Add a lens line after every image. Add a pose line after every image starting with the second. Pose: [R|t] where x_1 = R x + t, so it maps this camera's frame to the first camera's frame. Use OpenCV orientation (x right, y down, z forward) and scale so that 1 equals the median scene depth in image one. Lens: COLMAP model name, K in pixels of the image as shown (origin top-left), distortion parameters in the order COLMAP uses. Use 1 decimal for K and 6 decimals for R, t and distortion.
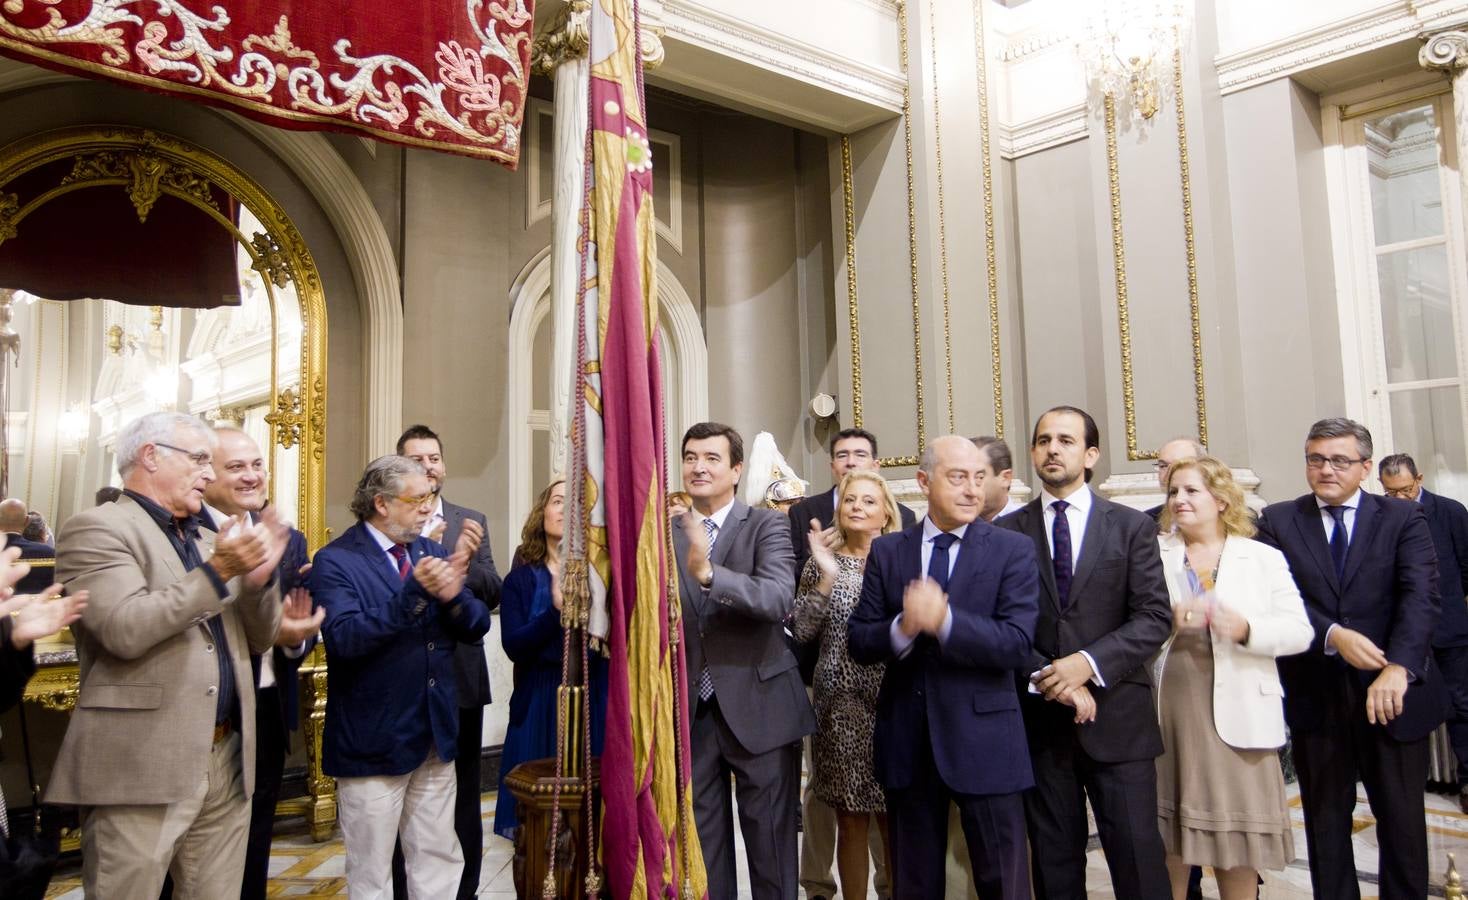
lens RADIAL K [[1190.3, 0, 736.4], [0, 1190.3, 410.9], [0, 0, 1]] dist [-0.035245, 0.060903]
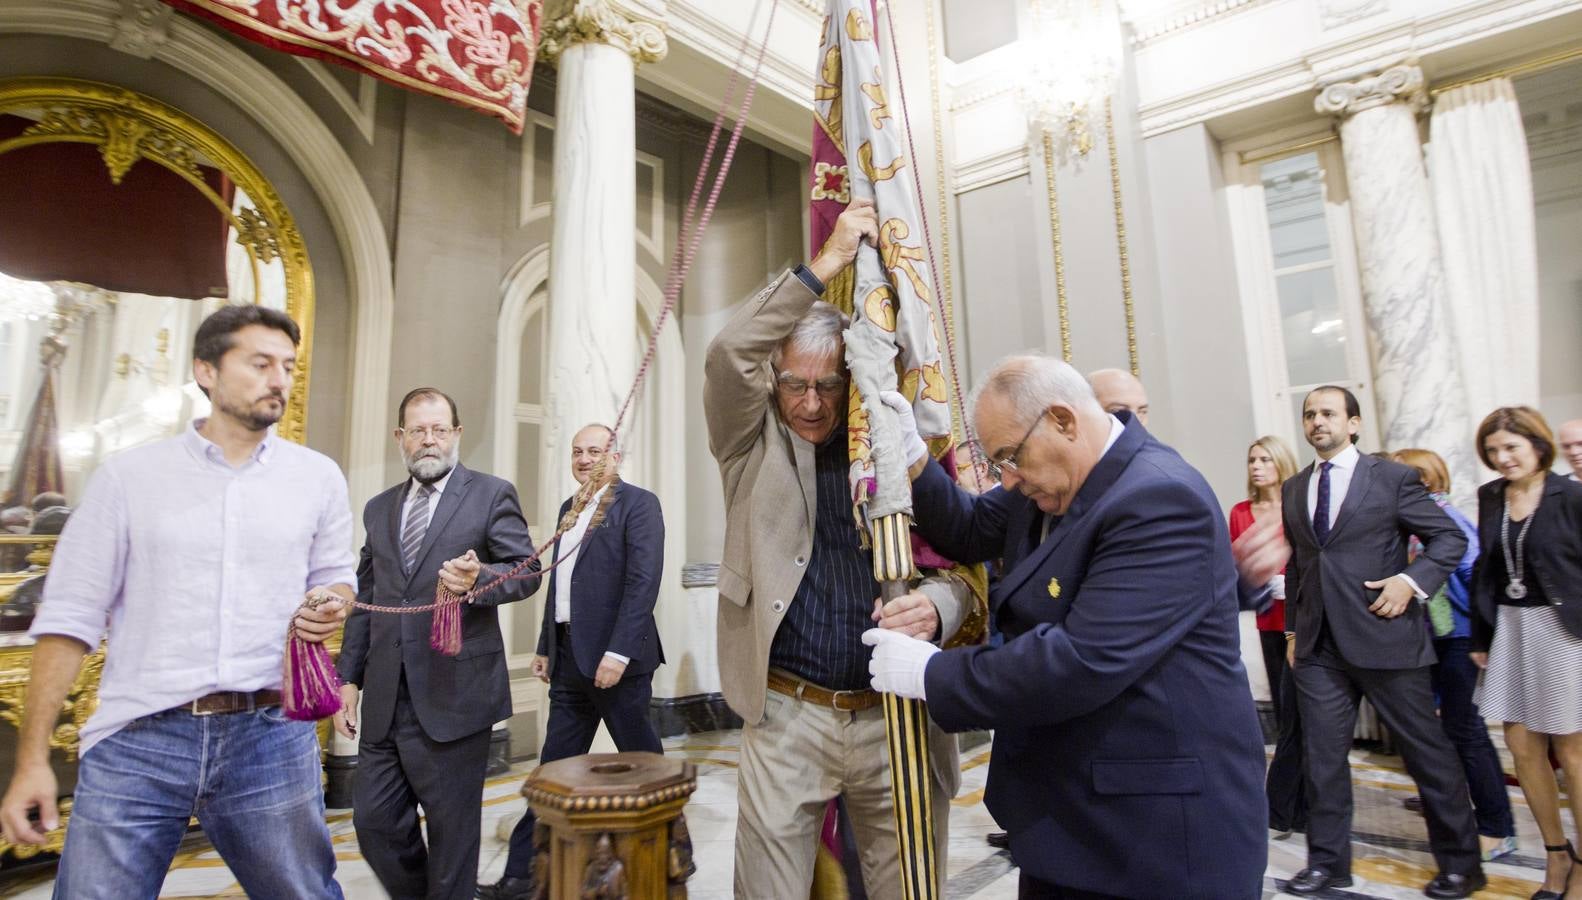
lens RADIAL K [[939.2, 0, 797.2], [0, 939.2, 378.4], [0, 0, 1]] dist [-0.054379, 0.031534]
pose [[0.990184, 0.020825, 0.138212, -0.063011], [-0.009474, 0.996564, -0.082280, 0.061851], [-0.139451, 0.080162, 0.986979, 0.230006]]
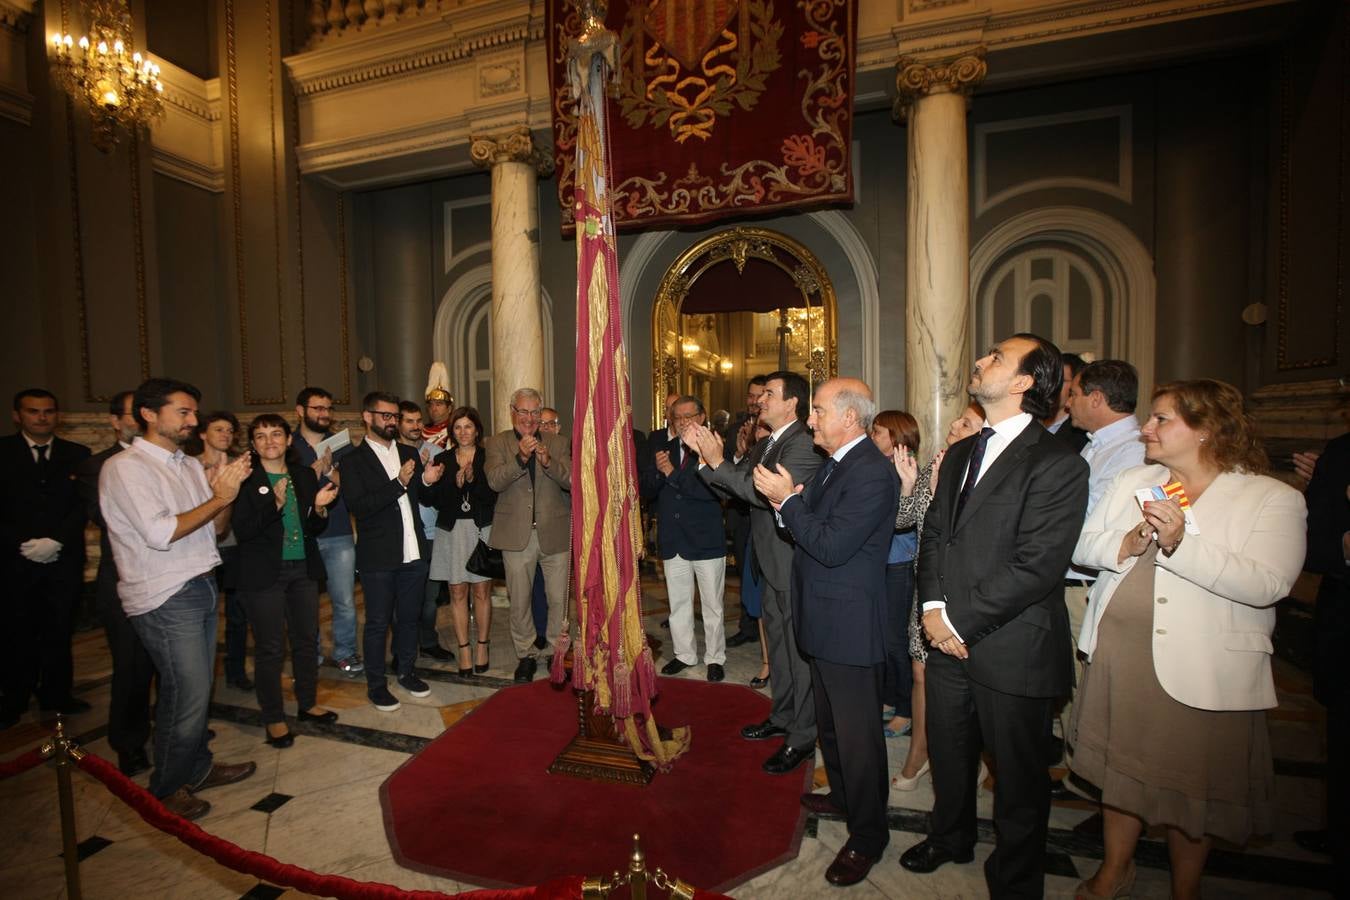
lens RADIAL K [[636.9, 0, 657.3], [0, 636.9, 456.6], [0, 0, 1]] dist [-0.019576, 0.005940]
pose [[0.517560, 0.054761, -0.853893, 0.423175], [0.097169, 0.987732, 0.122241, 0.001181], [0.850112, -0.146239, 0.505890, 0.323968]]
